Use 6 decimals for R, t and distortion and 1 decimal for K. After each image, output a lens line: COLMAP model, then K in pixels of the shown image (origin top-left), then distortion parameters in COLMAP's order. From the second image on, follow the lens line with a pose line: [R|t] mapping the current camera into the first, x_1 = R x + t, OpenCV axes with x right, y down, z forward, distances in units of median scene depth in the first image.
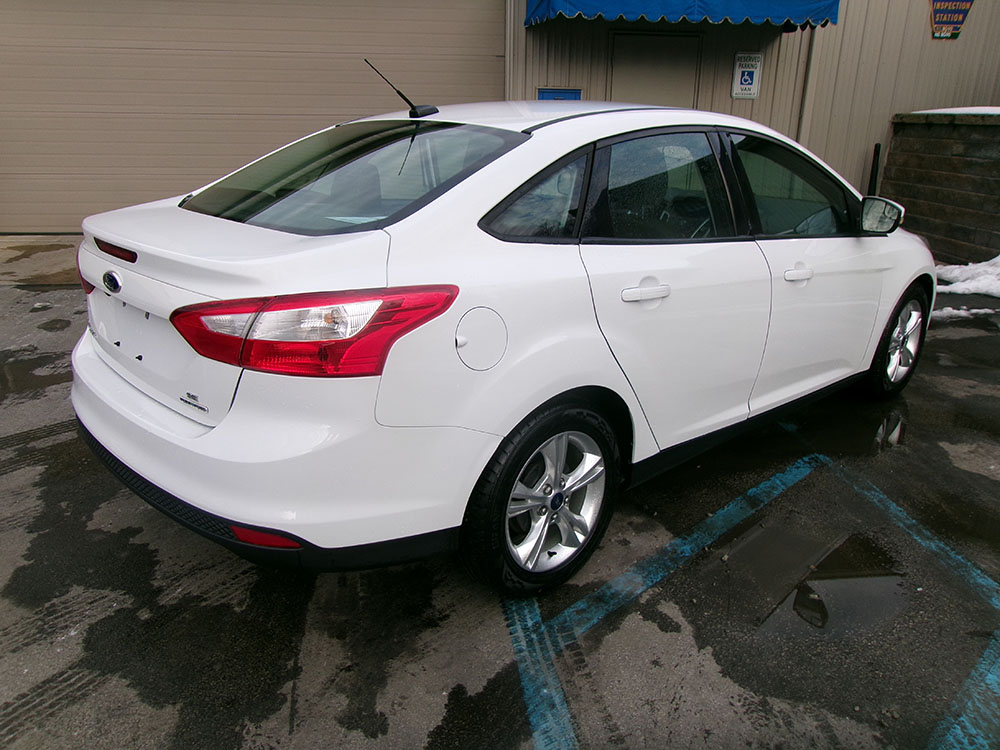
lens RADIAL K [[773.0, 0, 504.0], [0, 773.0, 376.1], [0, 0, 1]] dist [-0.021869, 0.024288]
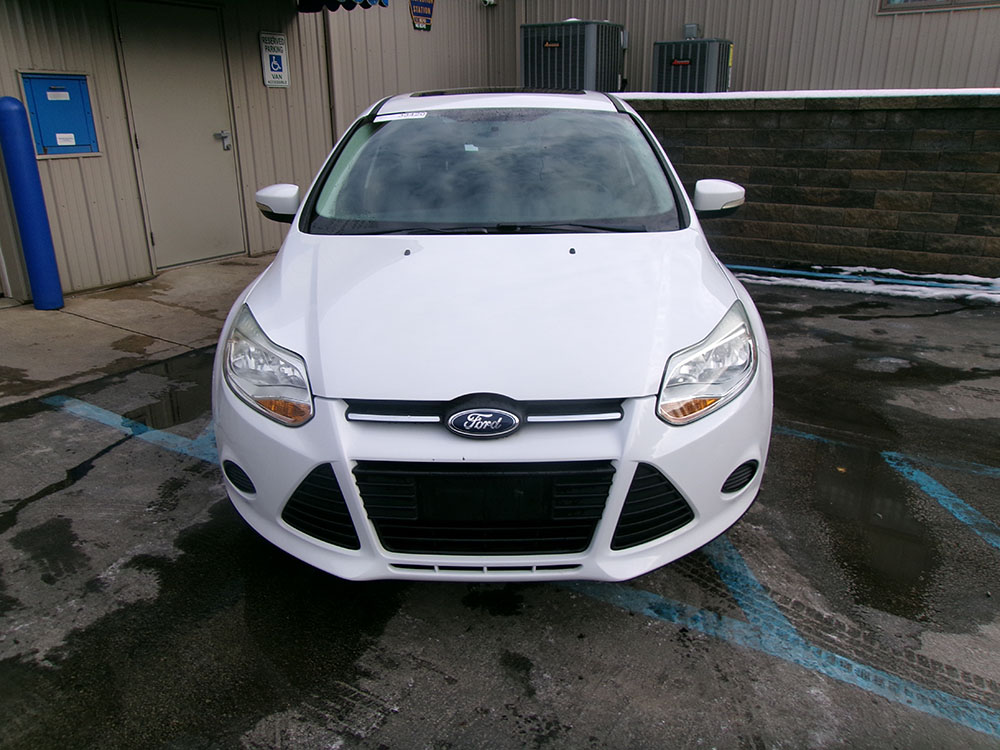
lens RADIAL K [[773.0, 0, 499.6], [0, 773.0, 374.5], [0, 0, 1]] dist [-0.021869, 0.024288]
pose [[0.627131, -0.265196, 0.732378, -0.238955], [0.263551, 0.957043, 0.120871, -0.098311], [-0.732972, 0.117217, 0.670084, 0.295937]]
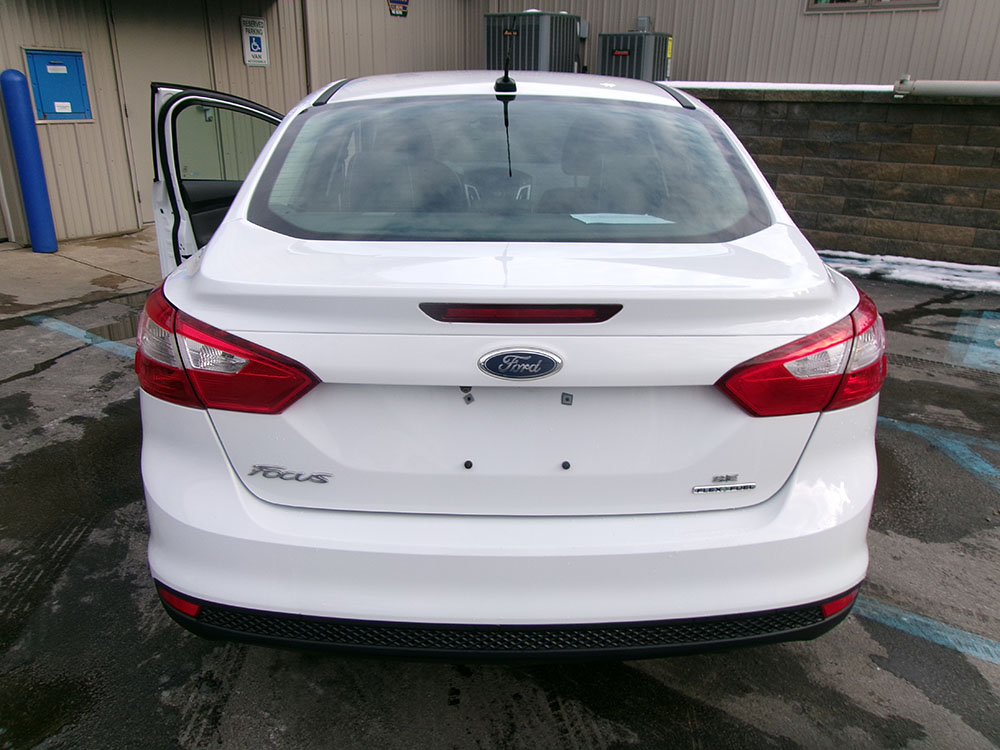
lens RADIAL K [[773.0, 0, 500.7], [0, 773.0, 375.5], [0, 0, 1]] dist [-0.021869, 0.024288]
pose [[0.657402, -0.257611, 0.708138, -0.261648], [0.230327, 0.963468, 0.136672, -0.054975], [-0.717476, 0.073255, 0.692720, 0.158335]]
